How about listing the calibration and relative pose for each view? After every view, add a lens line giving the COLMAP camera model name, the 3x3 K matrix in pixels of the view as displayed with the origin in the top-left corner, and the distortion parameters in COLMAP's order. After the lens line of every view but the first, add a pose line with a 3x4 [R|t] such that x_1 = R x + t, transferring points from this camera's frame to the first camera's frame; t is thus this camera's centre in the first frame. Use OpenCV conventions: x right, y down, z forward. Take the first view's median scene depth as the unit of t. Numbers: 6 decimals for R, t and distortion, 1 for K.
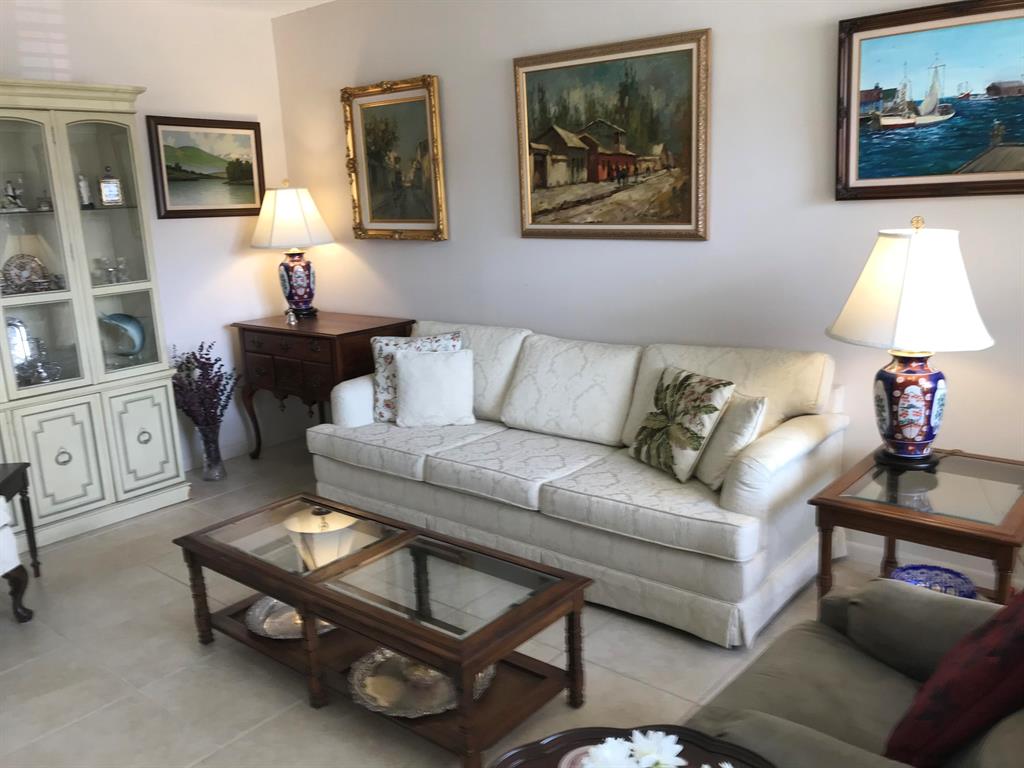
lens RADIAL K [[849.5, 0, 512.0], [0, 849.5, 379.1], [0, 0, 1]] dist [0.012201, -0.010837]
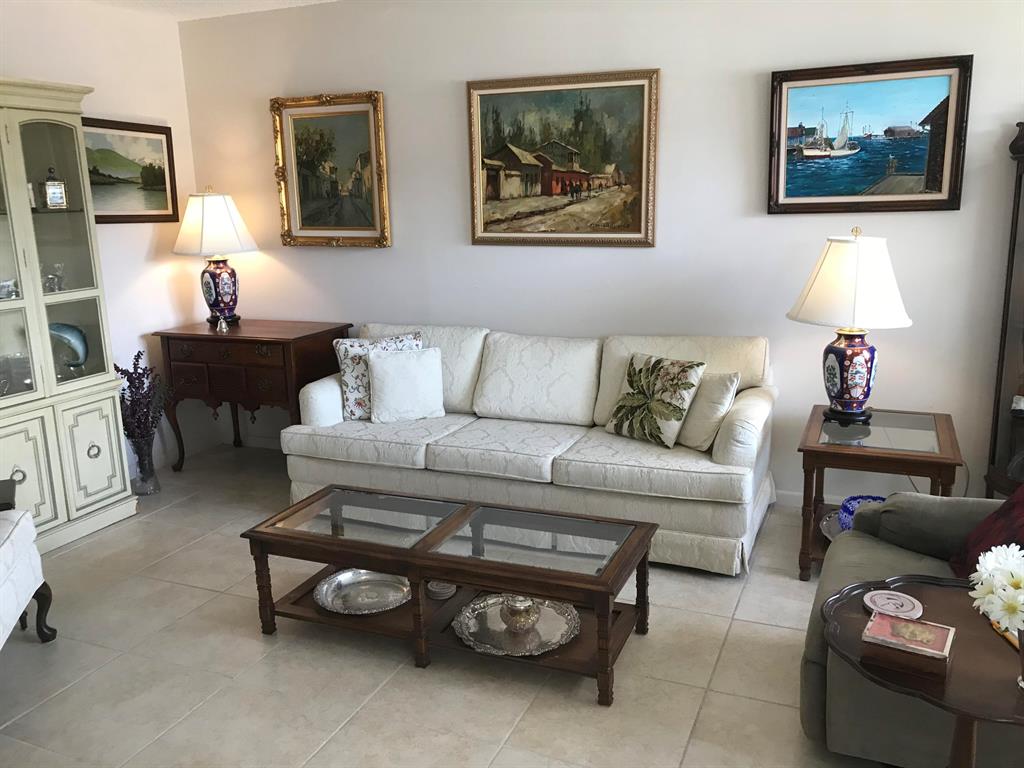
lens RADIAL K [[849.5, 0, 510.3], [0, 849.5, 384.3], [0, 0, 1]] dist [0.012201, -0.010837]
pose [[0.954444, -0.044418, 0.295066, -0.293191], [0.047297, 0.998877, -0.002621, 0.019813], [-0.294618, 0.016457, 0.955473, -0.061195]]
